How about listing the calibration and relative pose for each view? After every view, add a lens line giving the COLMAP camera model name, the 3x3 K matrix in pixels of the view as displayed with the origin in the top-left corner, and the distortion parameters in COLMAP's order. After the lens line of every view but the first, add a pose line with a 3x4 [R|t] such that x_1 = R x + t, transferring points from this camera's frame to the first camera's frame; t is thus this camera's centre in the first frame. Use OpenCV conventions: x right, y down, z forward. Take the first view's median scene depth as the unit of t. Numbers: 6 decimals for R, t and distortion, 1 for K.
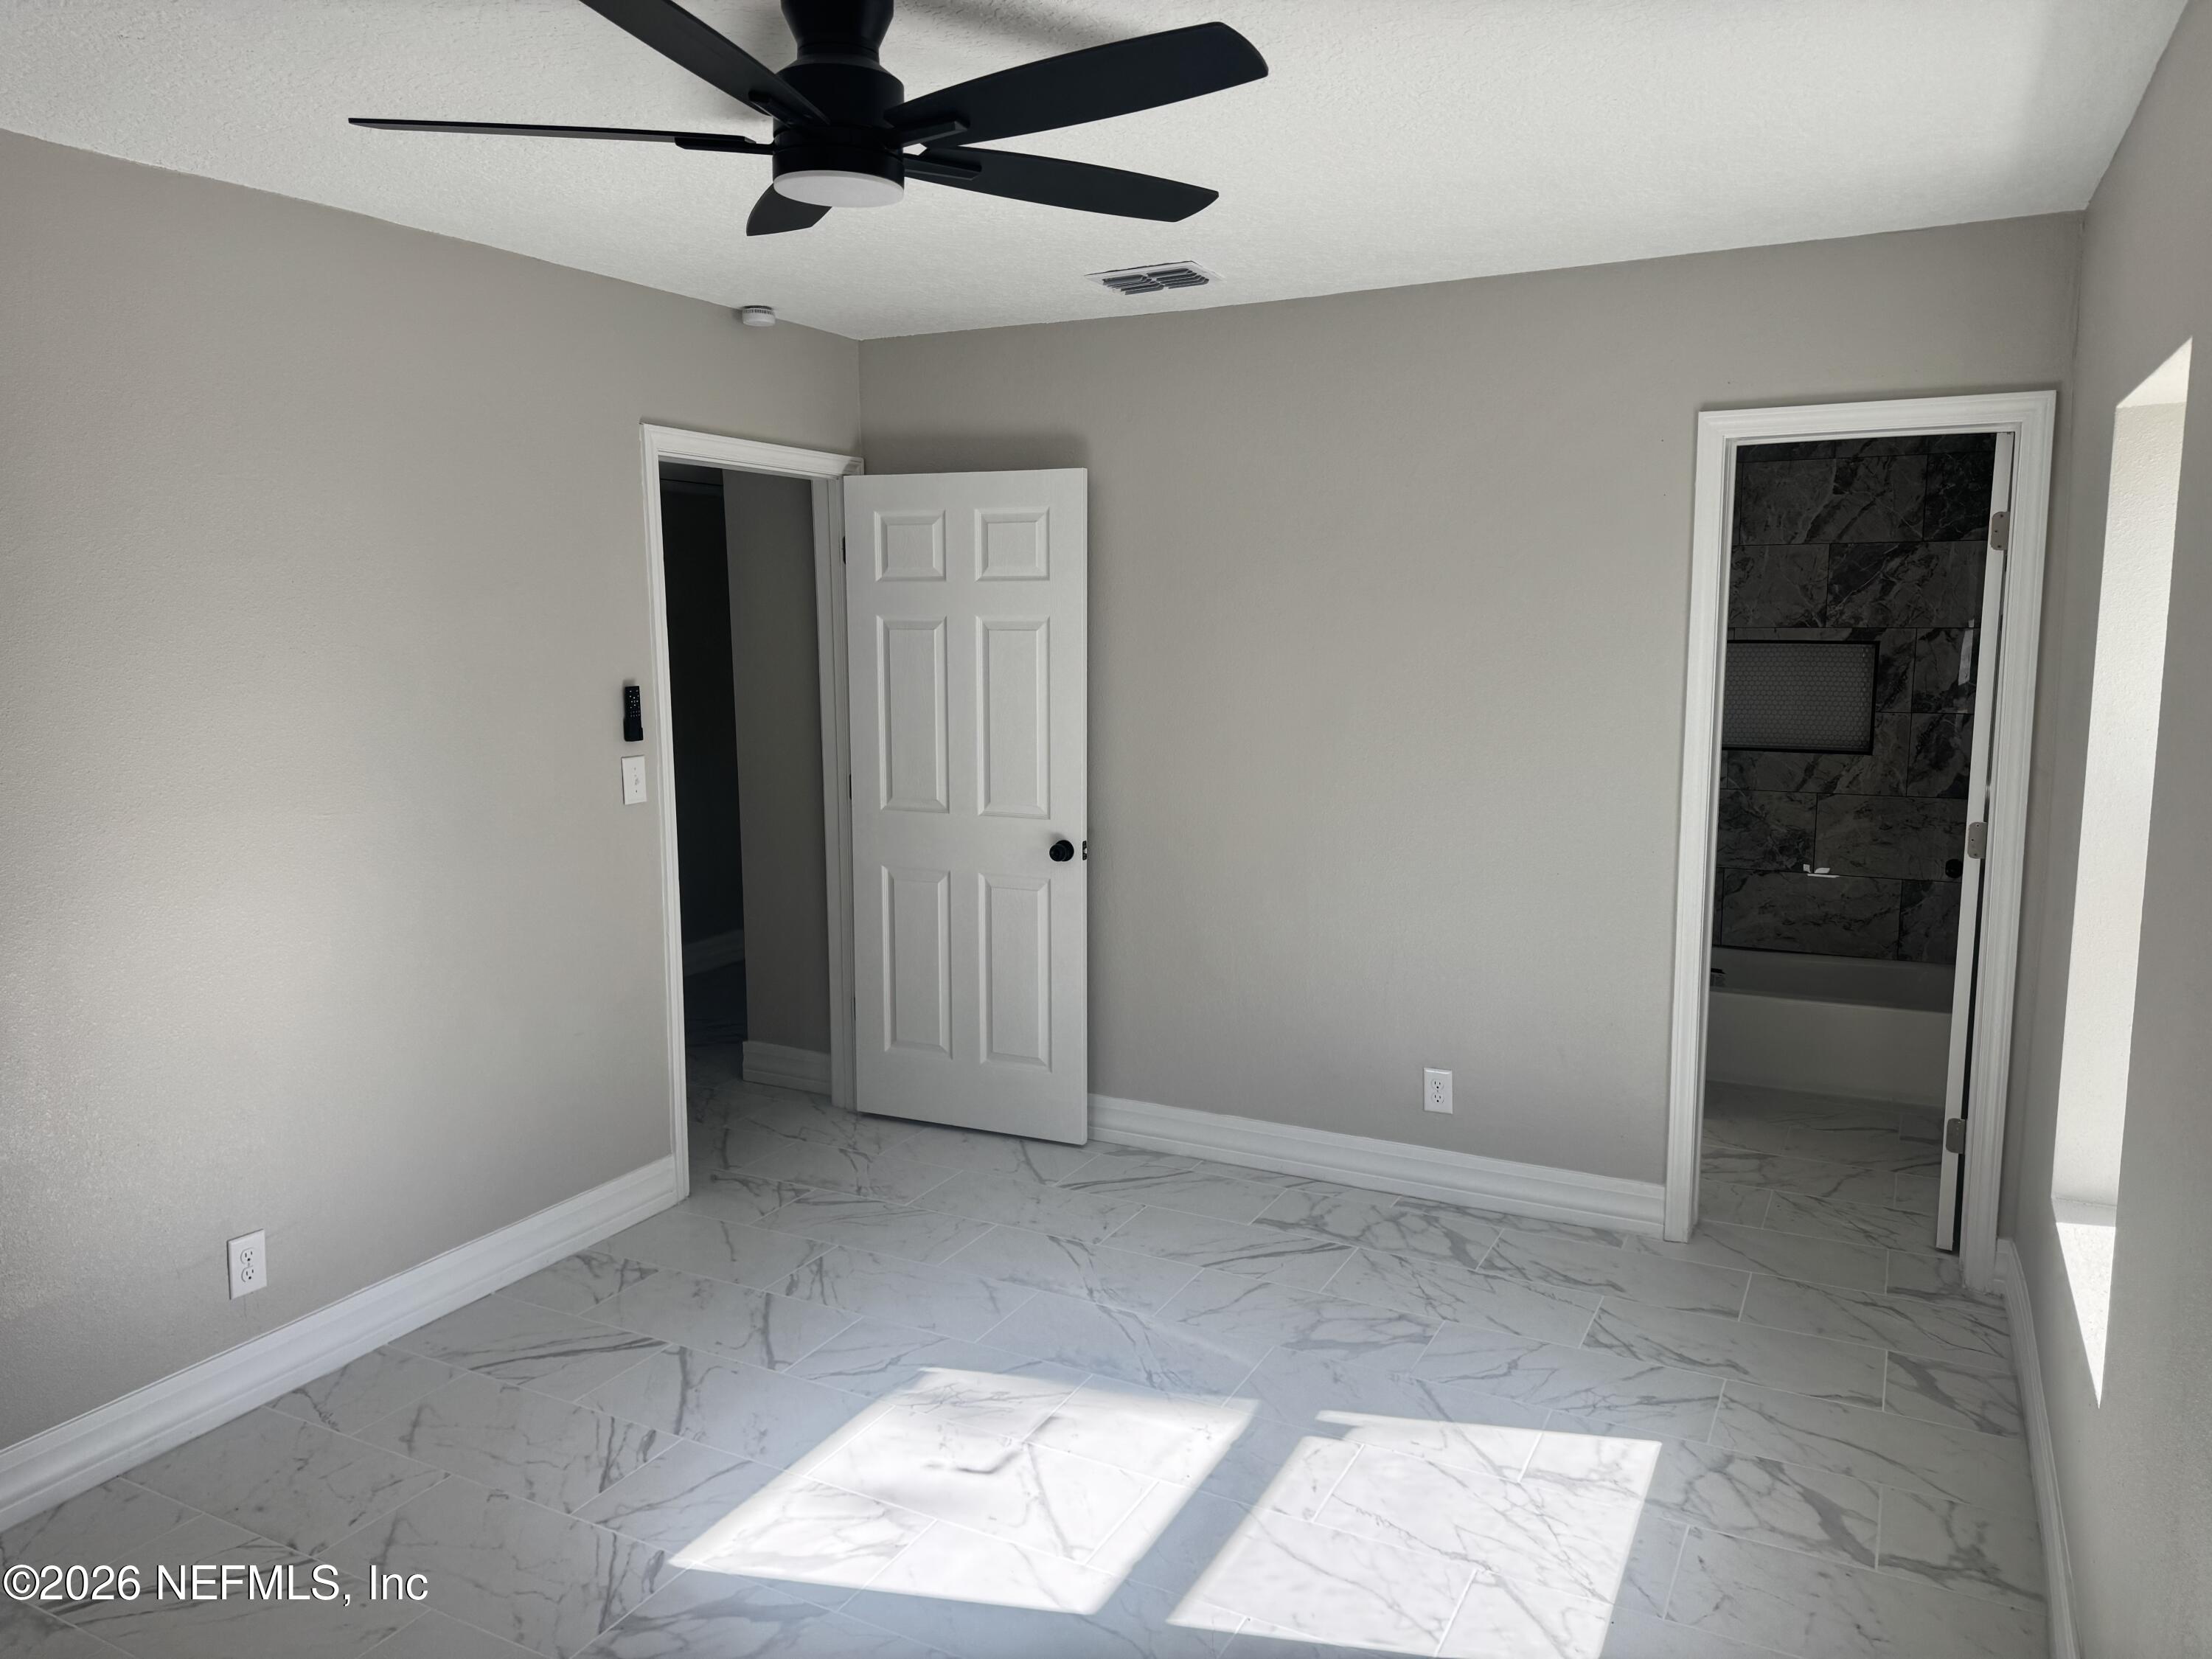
lens RADIAL K [[1535.2, 0, 1083.0], [0, 1535.2, 846.0], [0, 0, 1]] dist [0.029613, -0.056974]
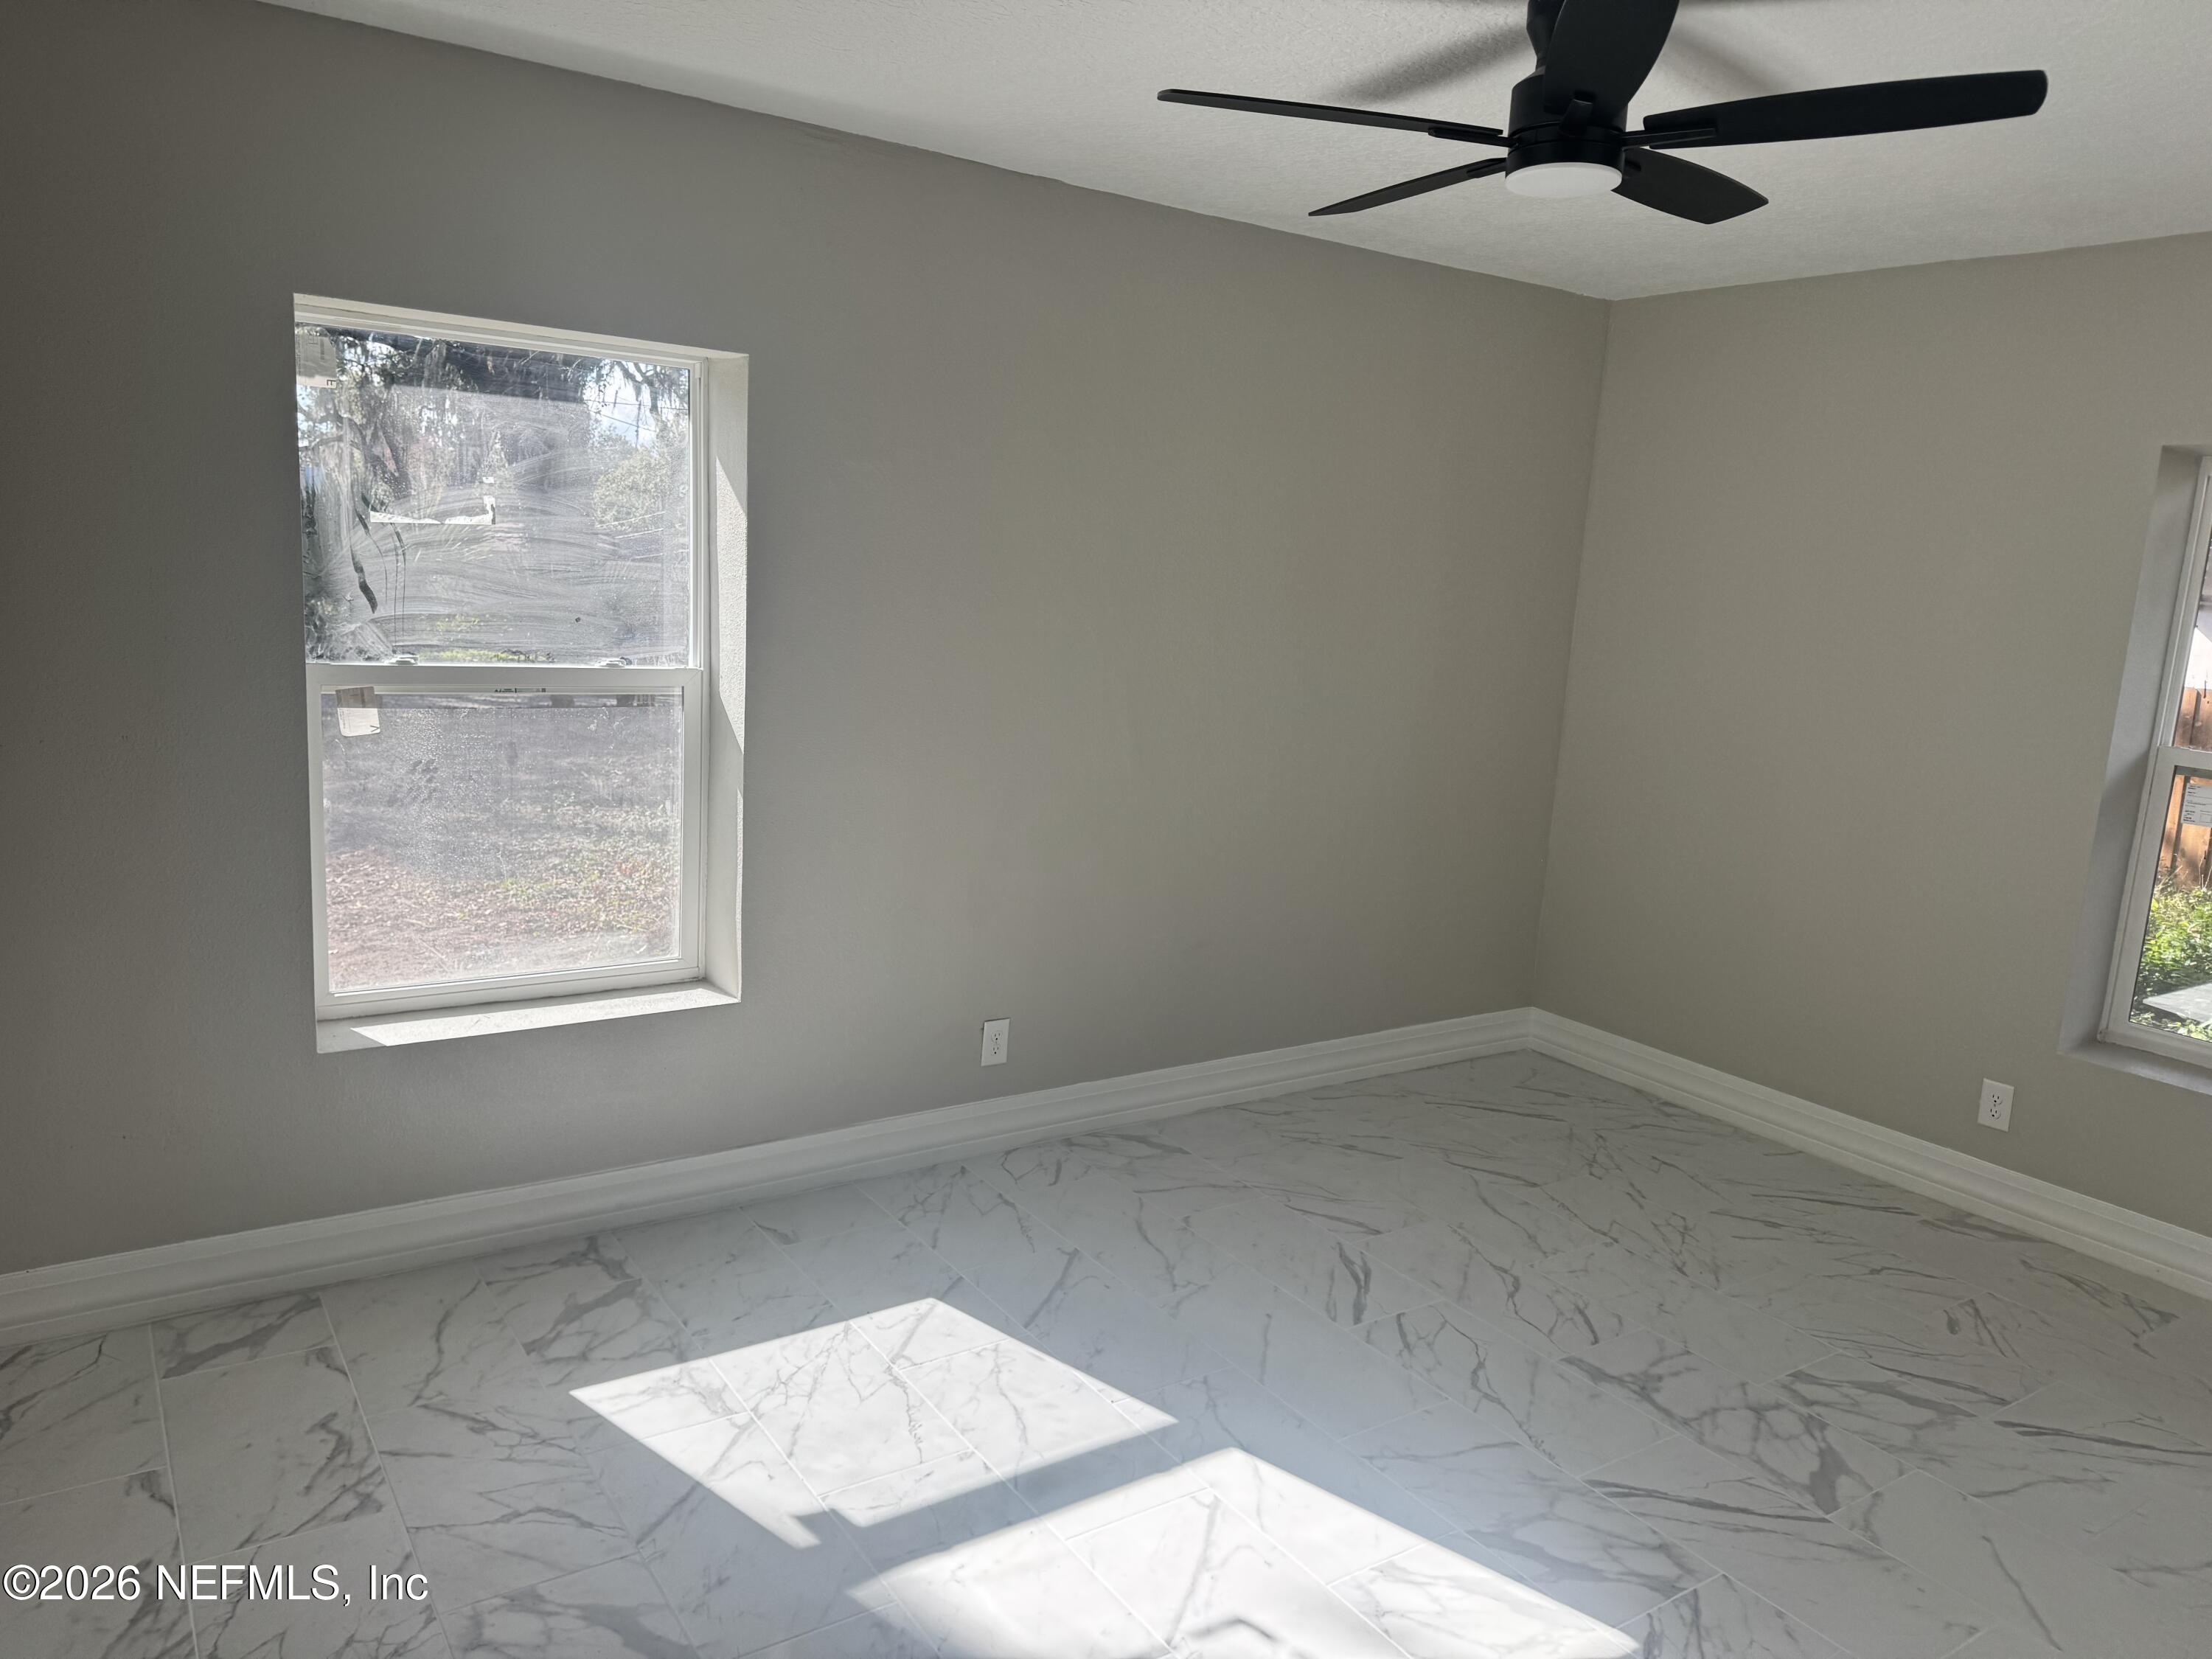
lens RADIAL K [[1535.2, 0, 1083.0], [0, 1535.2, 846.0], [0, 0, 1]] dist [0.029613, -0.056974]
pose [[-0.876631, -0.131906, 0.462729, -0.321379], [0.022446, 0.949432, 0.313170, -0.239994], [-0.480639, 0.284921, -0.829341, 1.664466]]
